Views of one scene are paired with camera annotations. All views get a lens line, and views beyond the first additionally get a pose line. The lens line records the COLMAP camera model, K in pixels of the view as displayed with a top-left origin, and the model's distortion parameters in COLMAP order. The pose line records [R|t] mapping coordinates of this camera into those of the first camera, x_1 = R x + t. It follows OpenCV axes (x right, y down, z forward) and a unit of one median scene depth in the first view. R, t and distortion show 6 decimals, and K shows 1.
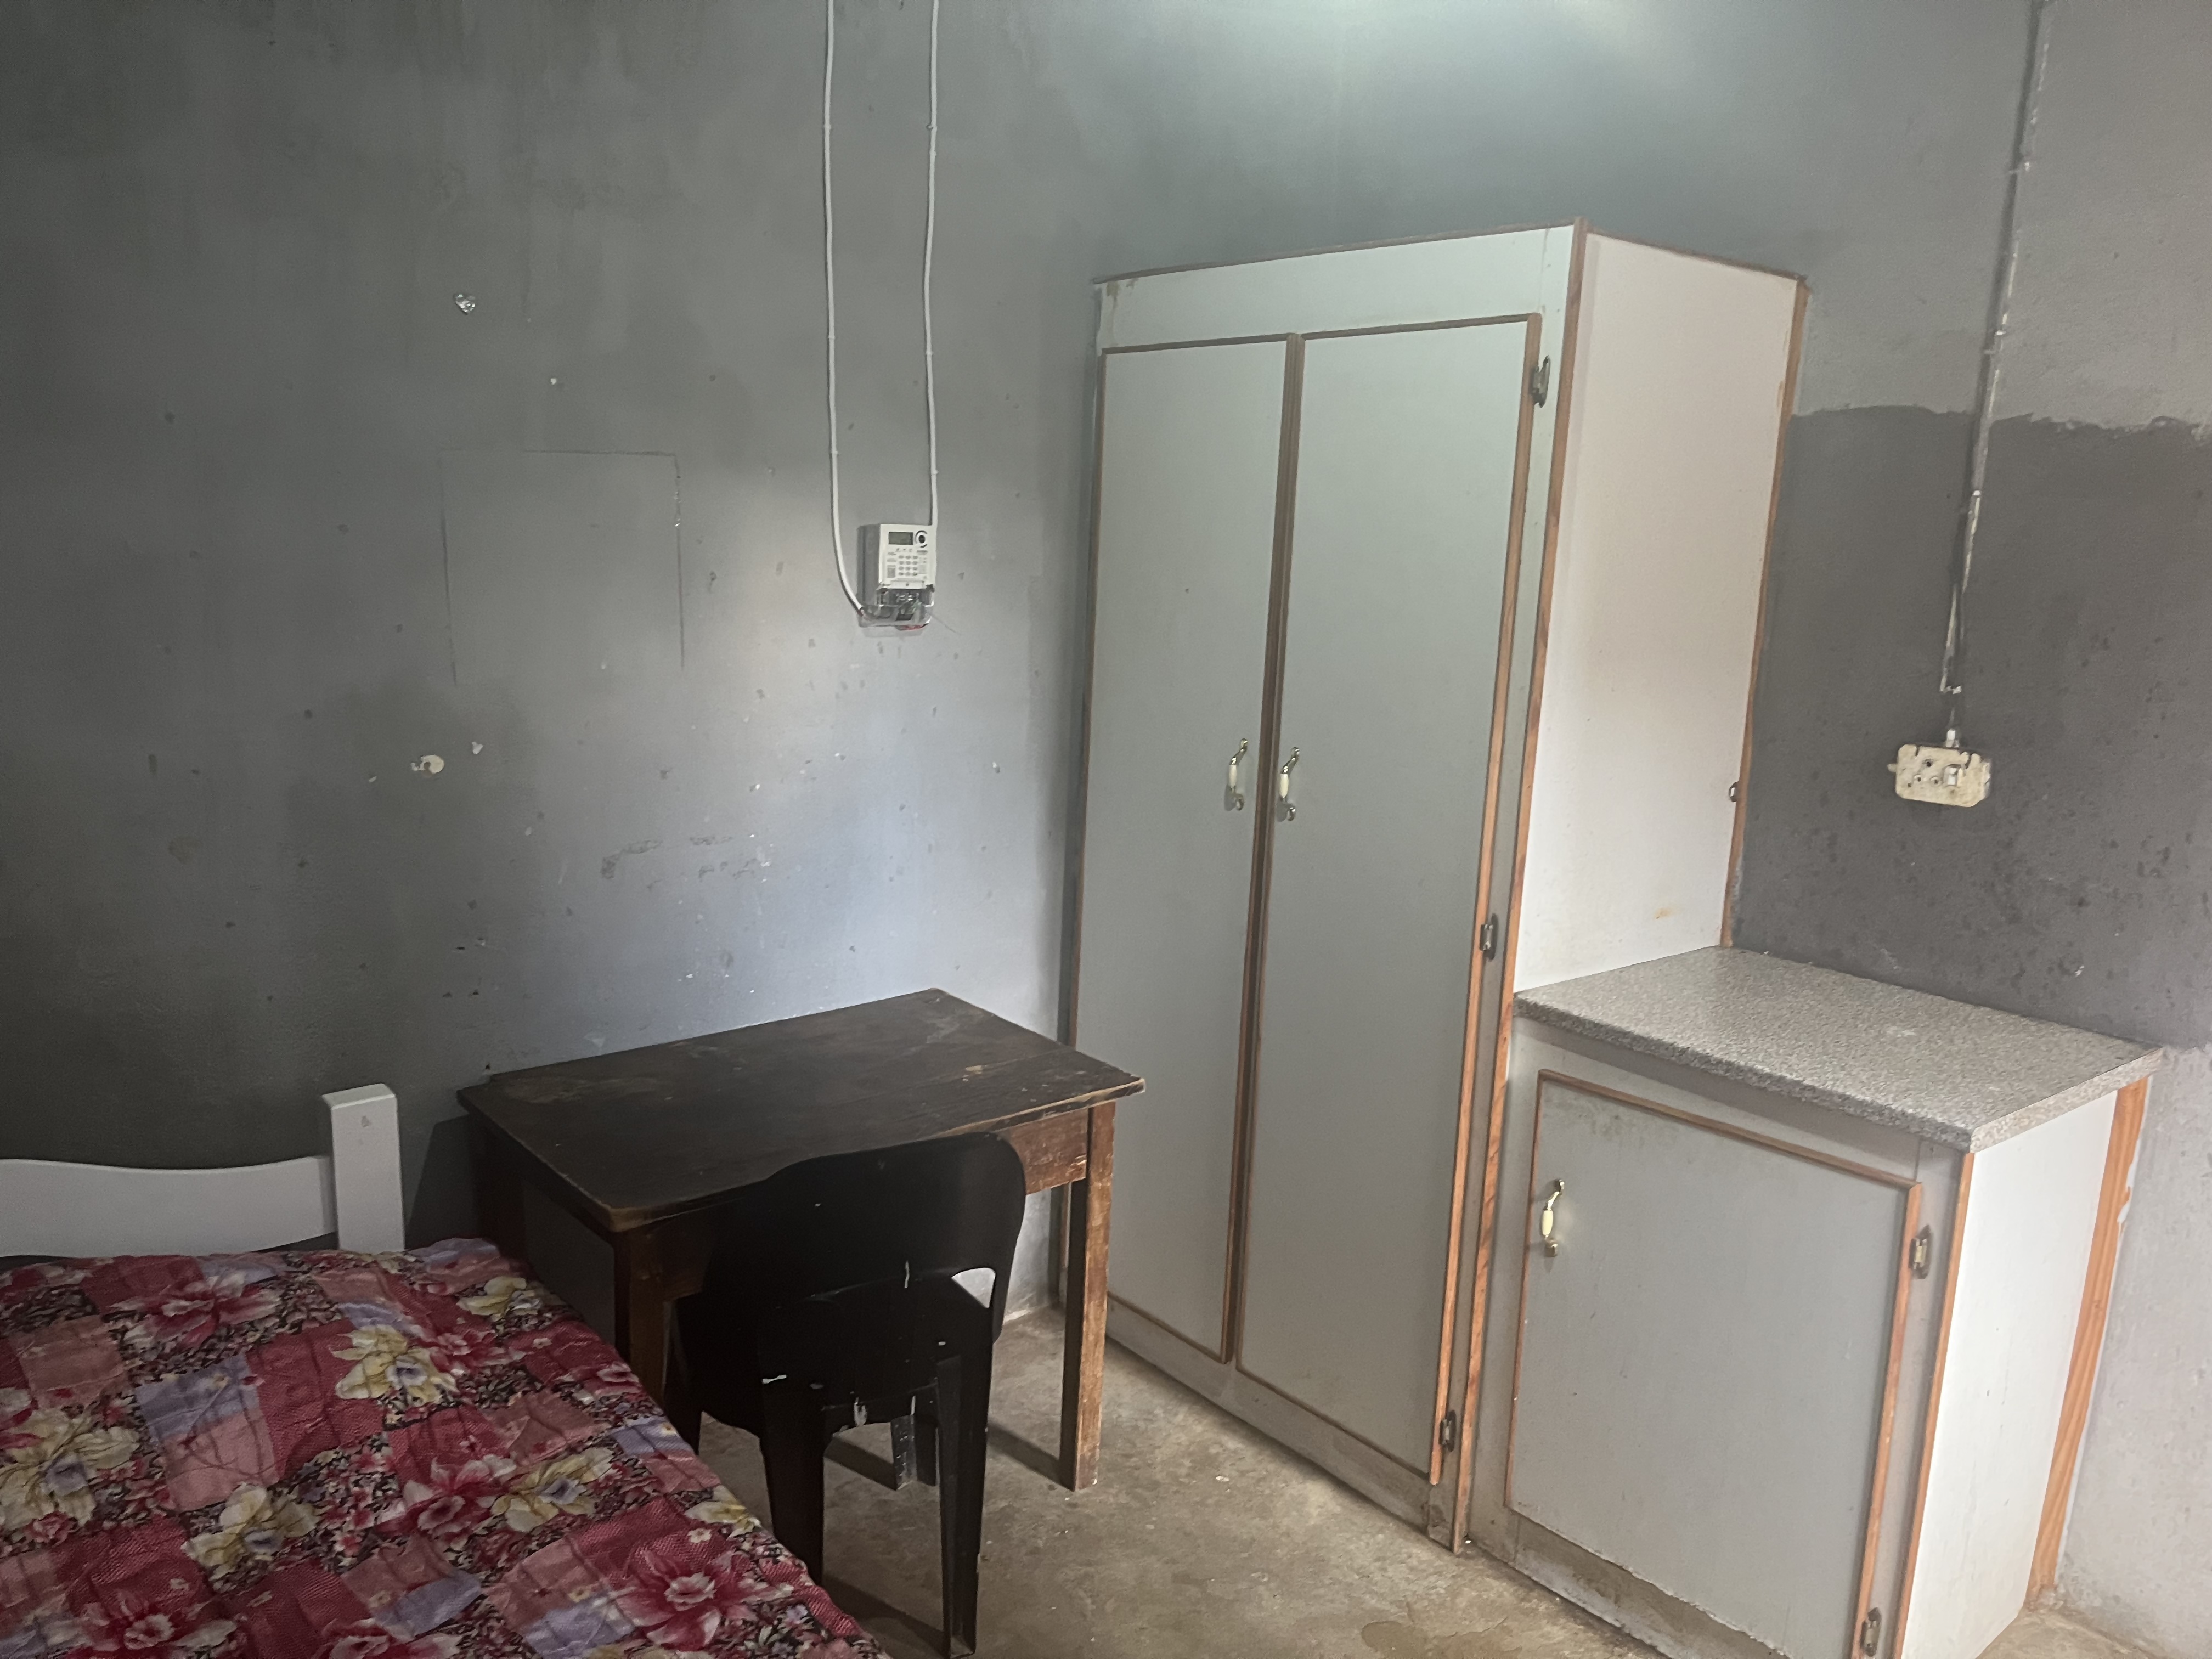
lens RADIAL K [[1685.7, 0, 1102.8], [0, 1685.7, 841.1], [0, 0, 1]] dist [0.064869, -0.103942]
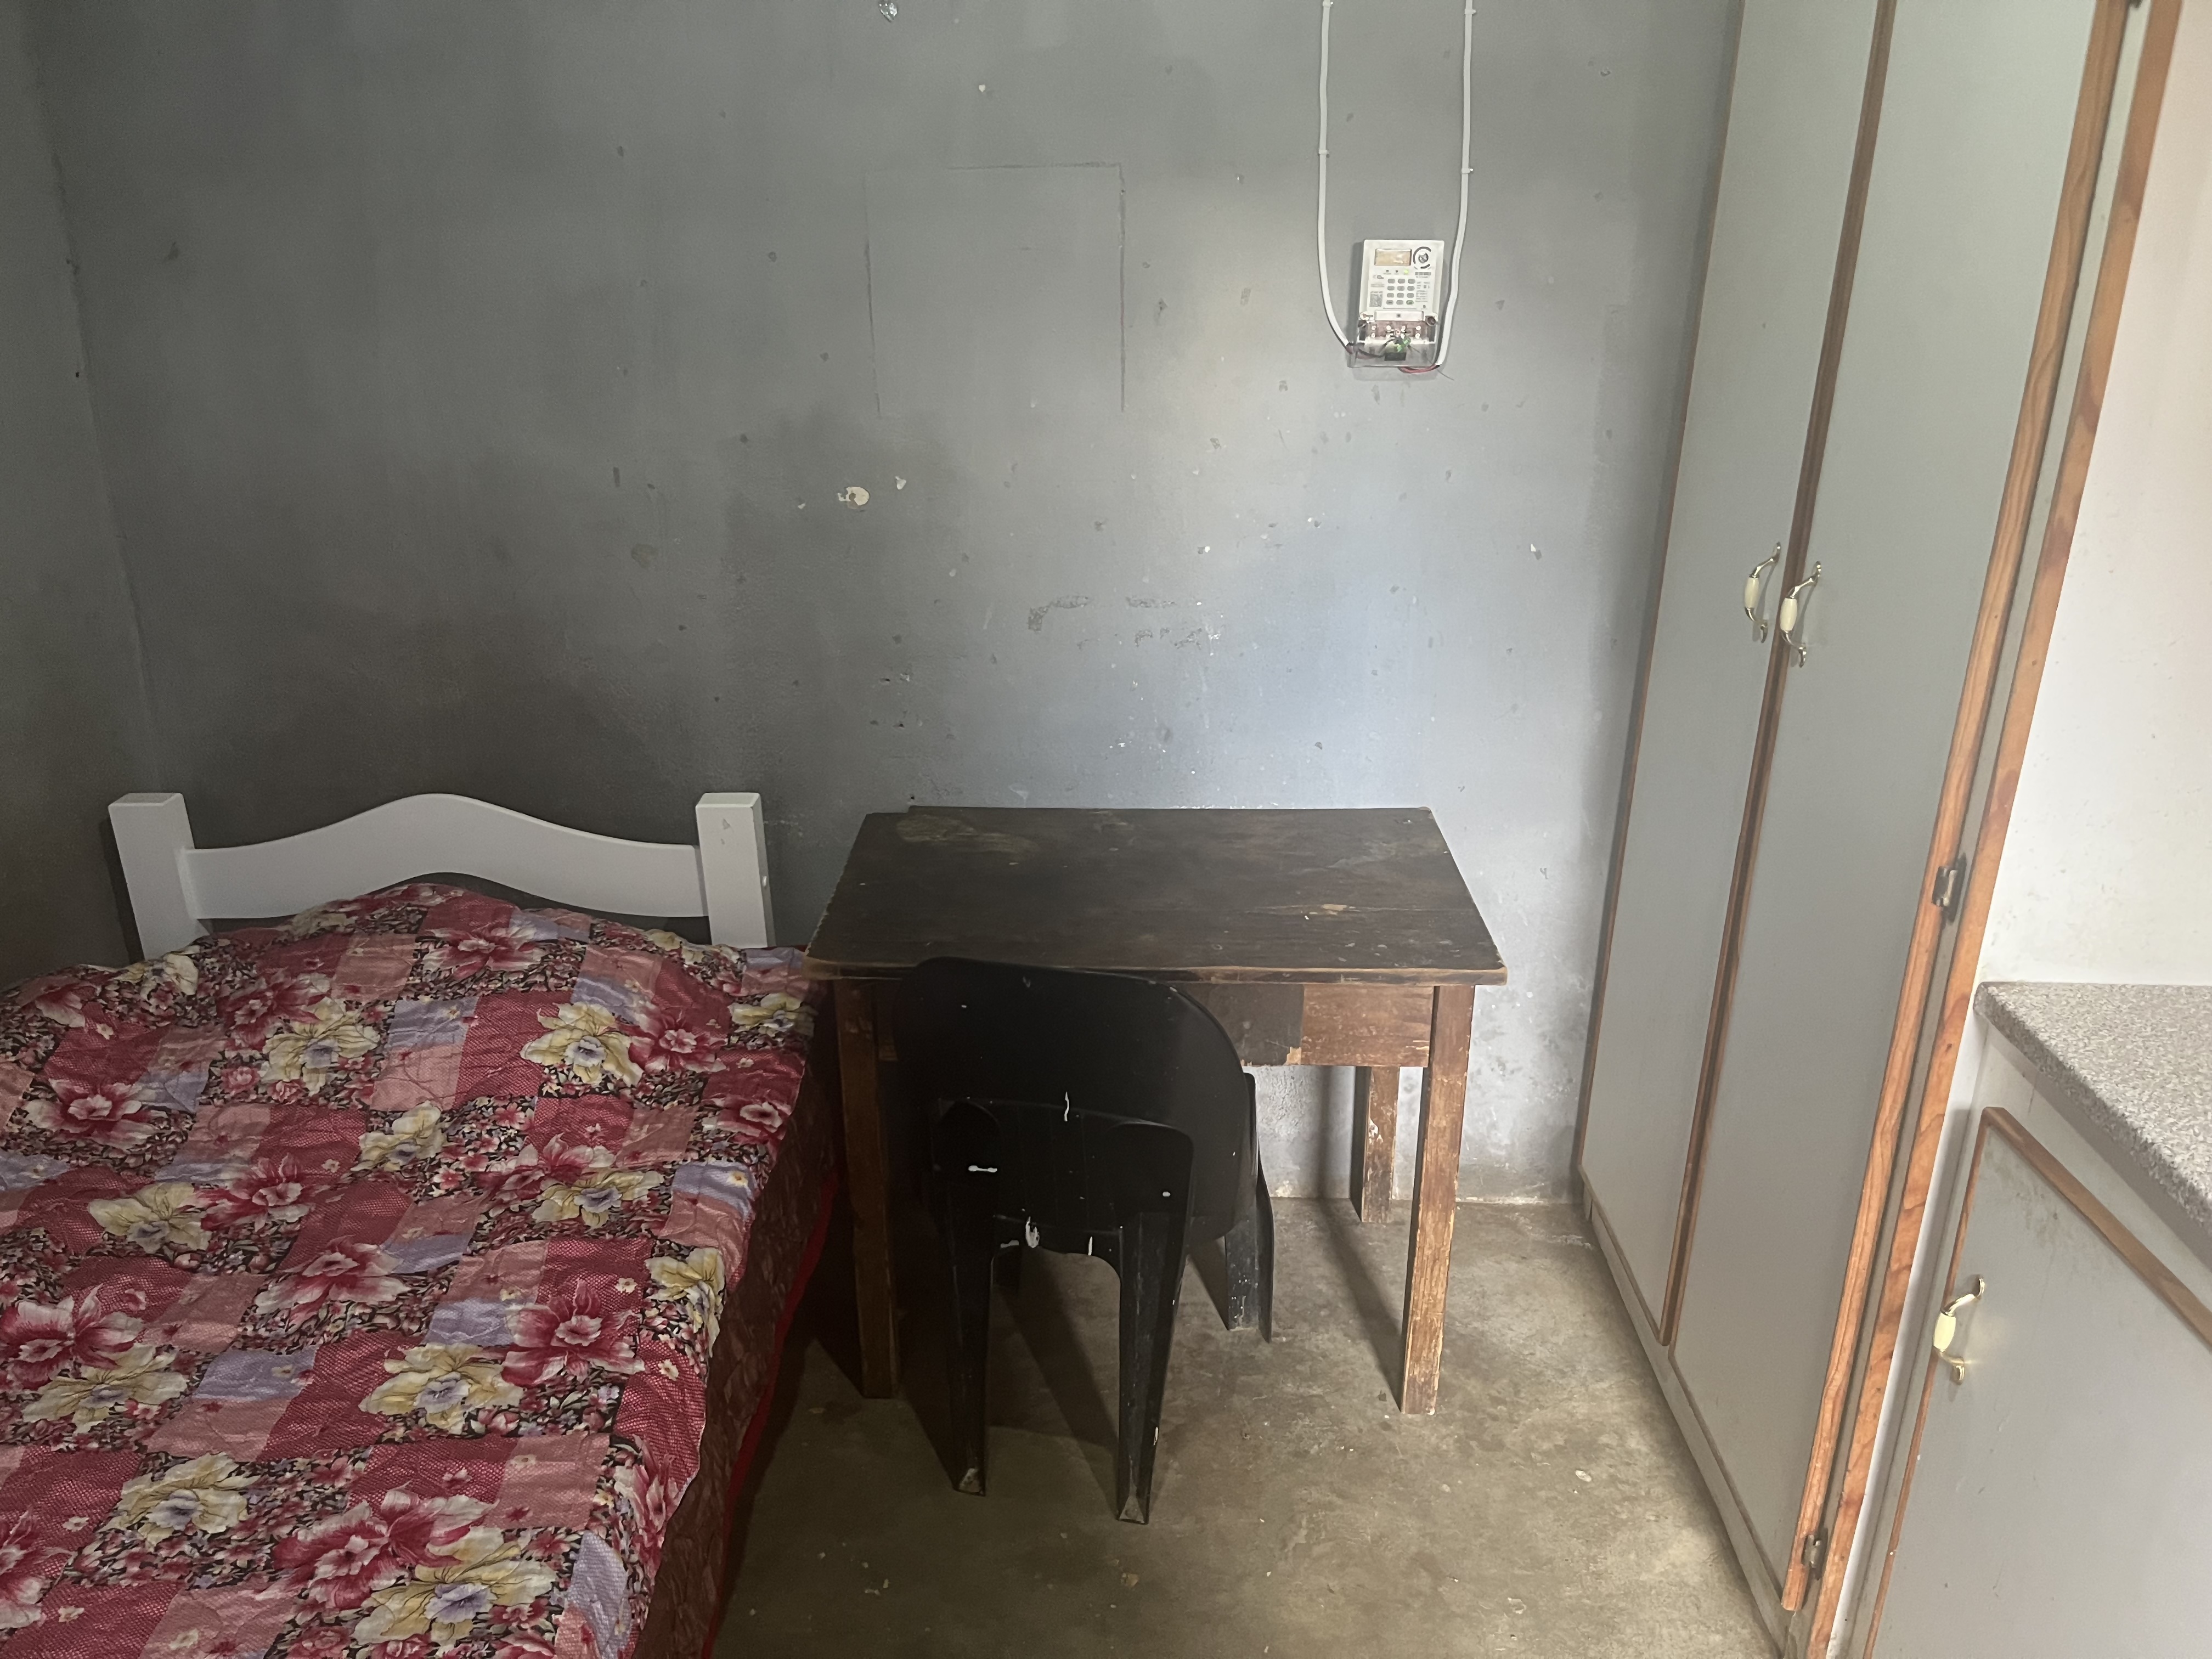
lens RADIAL K [[1684.7, 0, 1106.0], [0, 1684.7, 829.5], [0, 0, 1]] dist [0.054395, -0.103679]
pose [[0.753455, 0.197267, -0.627209, 0.432239], [-0.105379, 0.977830, 0.180953, -0.053438], [0.648999, -0.070245, 0.757539, 0.342803]]
